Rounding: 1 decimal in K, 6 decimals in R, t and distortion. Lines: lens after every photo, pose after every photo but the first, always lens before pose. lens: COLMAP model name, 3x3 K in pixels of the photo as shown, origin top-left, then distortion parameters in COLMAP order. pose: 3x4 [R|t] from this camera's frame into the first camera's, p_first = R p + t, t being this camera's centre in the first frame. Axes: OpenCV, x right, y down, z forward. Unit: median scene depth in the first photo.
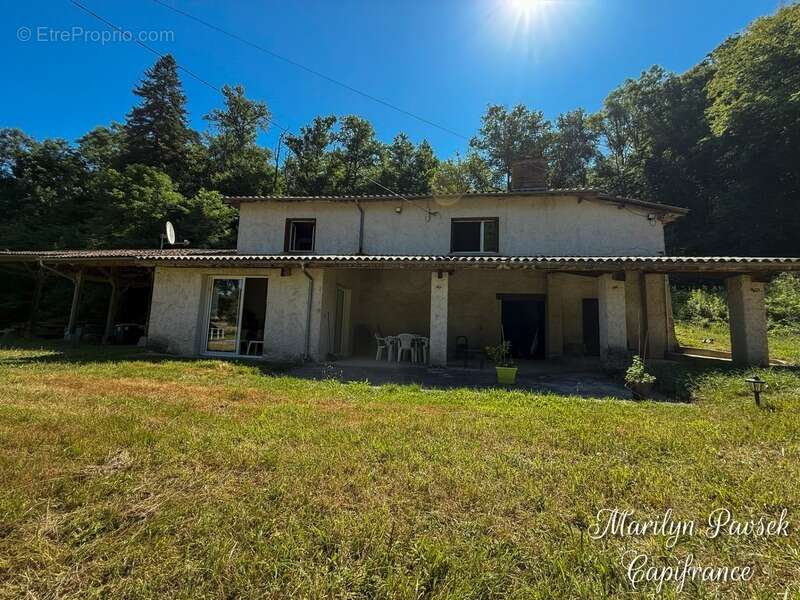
lens RADIAL K [[316.8, 0, 397.2], [0, 316.8, 299.3], [0, 0, 1]] dist [-0.000996, -0.002699]
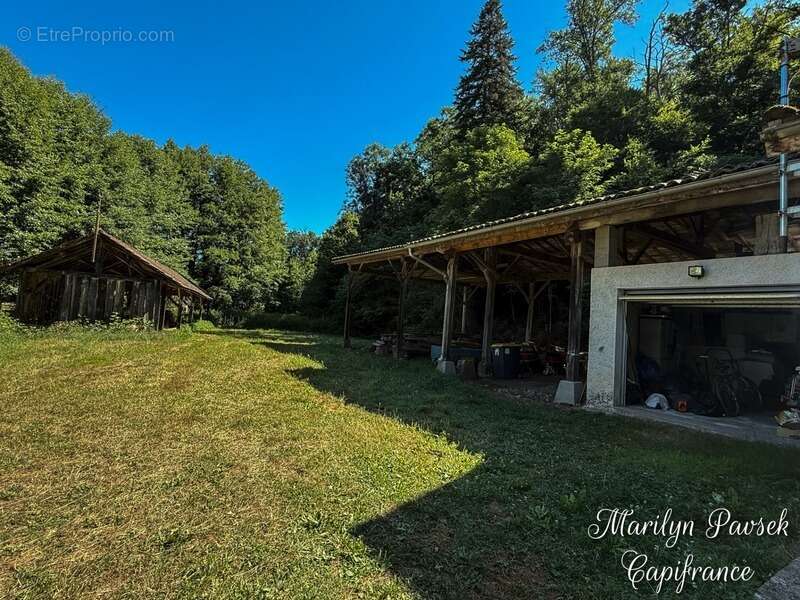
lens RADIAL K [[316.8, 0, 397.2], [0, 316.8, 299.3], [0, 0, 1]] dist [-0.000996, -0.002699]
pose [[0.684157, -0.026424, -0.728856, -0.376926], [0.035242, 0.999374, -0.003151, -0.008888], [0.728483, -0.023530, 0.684660, 0.295695]]
